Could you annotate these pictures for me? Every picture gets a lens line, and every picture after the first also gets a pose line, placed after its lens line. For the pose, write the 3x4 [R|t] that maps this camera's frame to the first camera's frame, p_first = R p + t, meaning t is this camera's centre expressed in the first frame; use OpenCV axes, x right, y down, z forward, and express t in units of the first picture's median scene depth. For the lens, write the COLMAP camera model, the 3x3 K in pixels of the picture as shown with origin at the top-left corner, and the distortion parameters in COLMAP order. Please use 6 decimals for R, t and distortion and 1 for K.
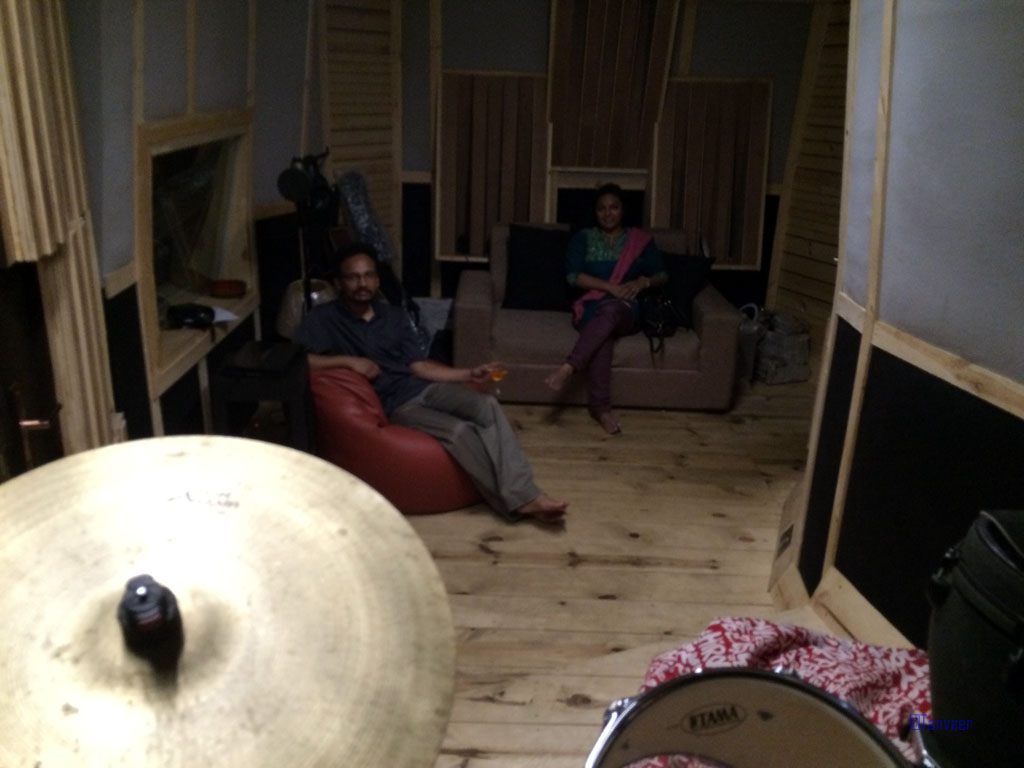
lens RADIAL K [[844.8, 0, 513.0], [0, 844.8, 371.2], [0, 0, 1]] dist [0.073466, -0.083680]
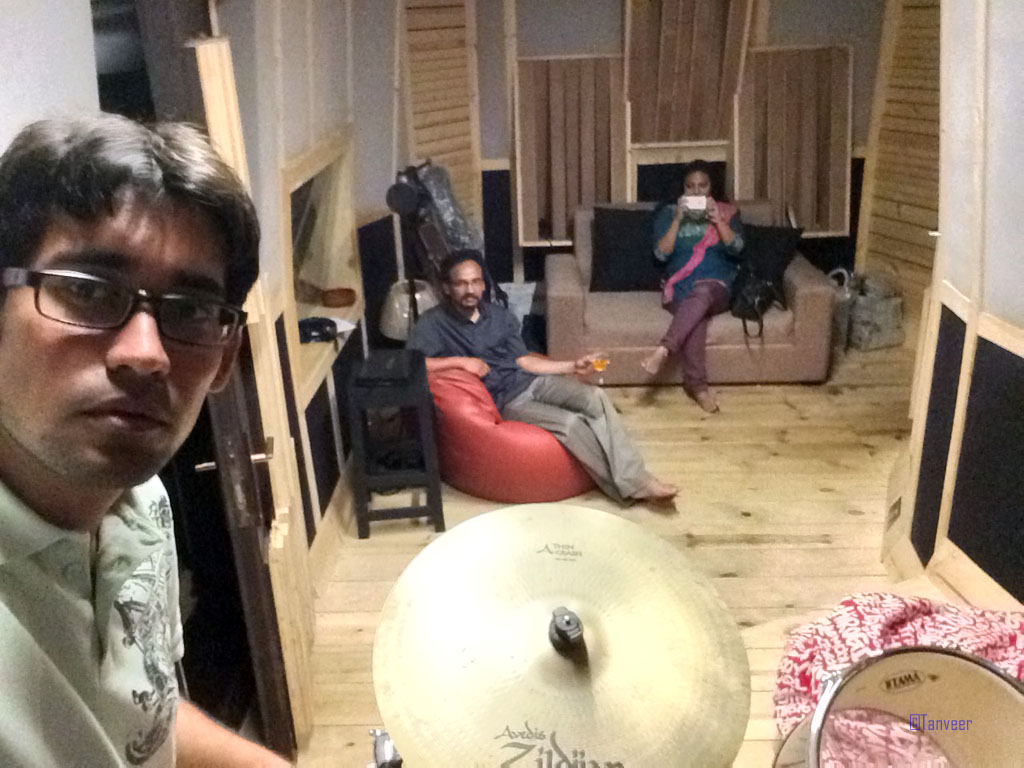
lens RADIAL K [[923.1, 0, 500.3], [0, 923.1, 363.6], [0, 0, 1]] dist [0.015247, -0.061353]
pose [[0.996620, -0.056865, -0.059295, -0.072564], [0.059491, 0.997281, 0.043497, -0.052607], [0.056660, -0.046878, 0.997292, -0.125455]]
